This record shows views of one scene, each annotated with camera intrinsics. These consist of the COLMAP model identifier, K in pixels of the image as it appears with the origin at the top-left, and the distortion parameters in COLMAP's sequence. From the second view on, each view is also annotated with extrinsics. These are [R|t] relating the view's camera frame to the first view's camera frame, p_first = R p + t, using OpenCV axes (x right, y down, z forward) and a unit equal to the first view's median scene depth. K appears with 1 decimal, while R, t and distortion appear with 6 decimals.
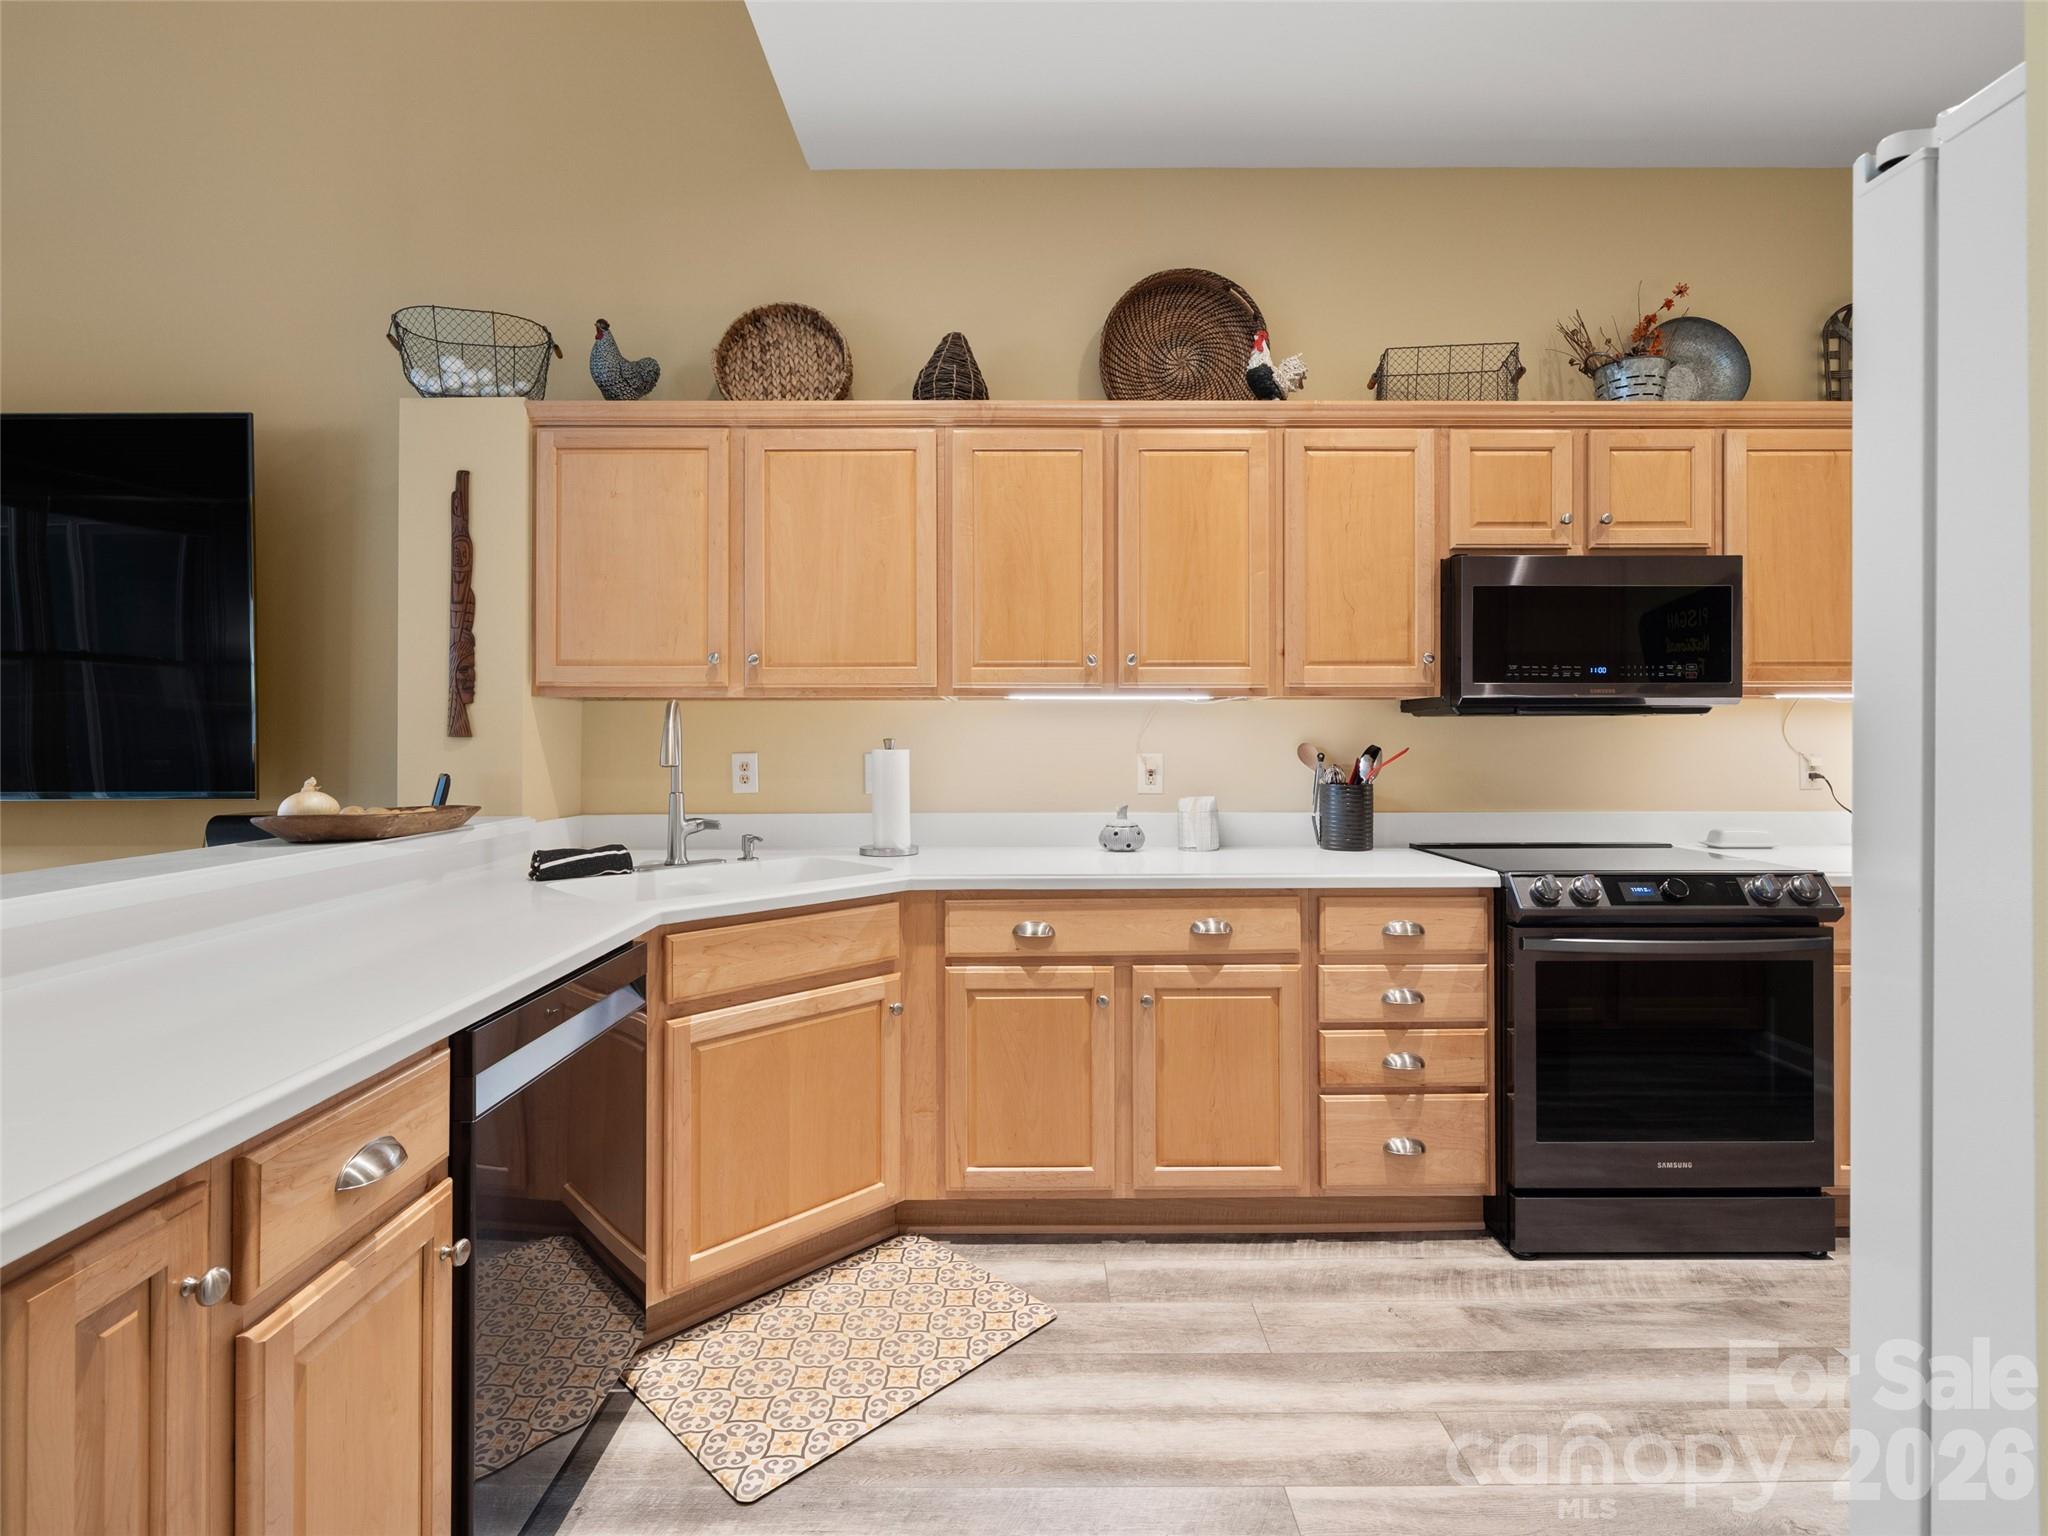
lens RADIAL K [[1007.3, 0, 1024.9], [0, 1007.3, 740.5], [0, 0, 1]] dist [0.000088, 0.000408]
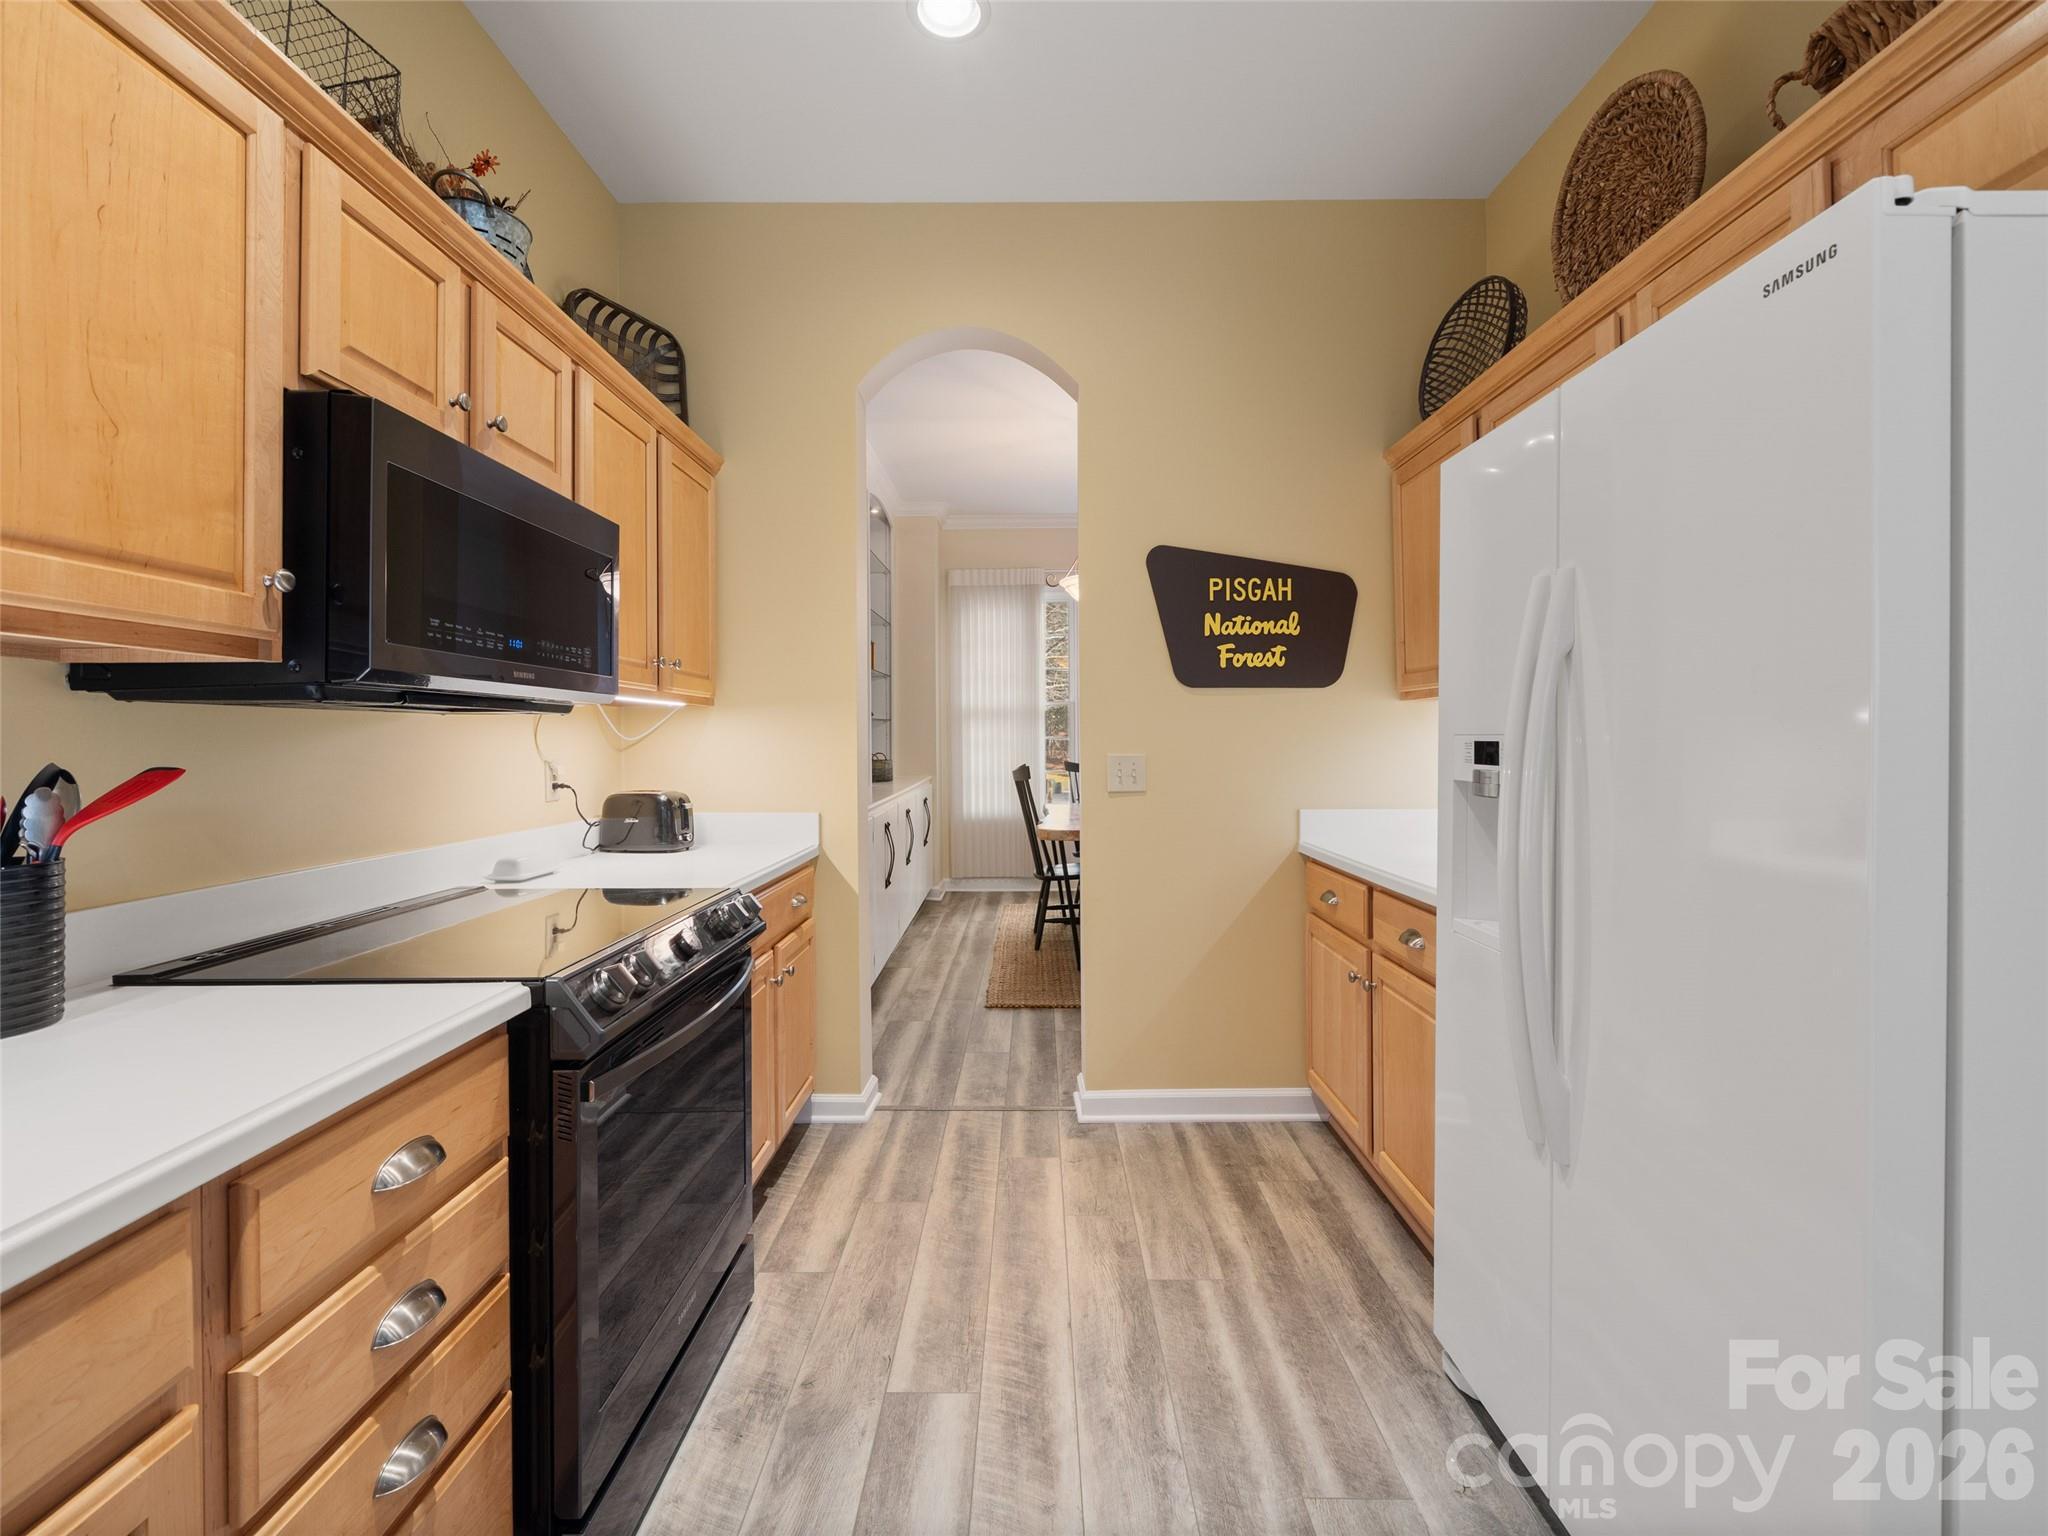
lens RADIAL K [[903.2, 0, 1042.6], [0, 903.2, 733.1], [0, 0, 1]] dist [-0.009187, -0.000087]
pose [[-0.003275, 0.010445, 0.999940, -0.031063], [0.004188, 0.999937, -0.010431, -0.002349], [-0.999986, 0.004153, -0.003319, 0.632649]]
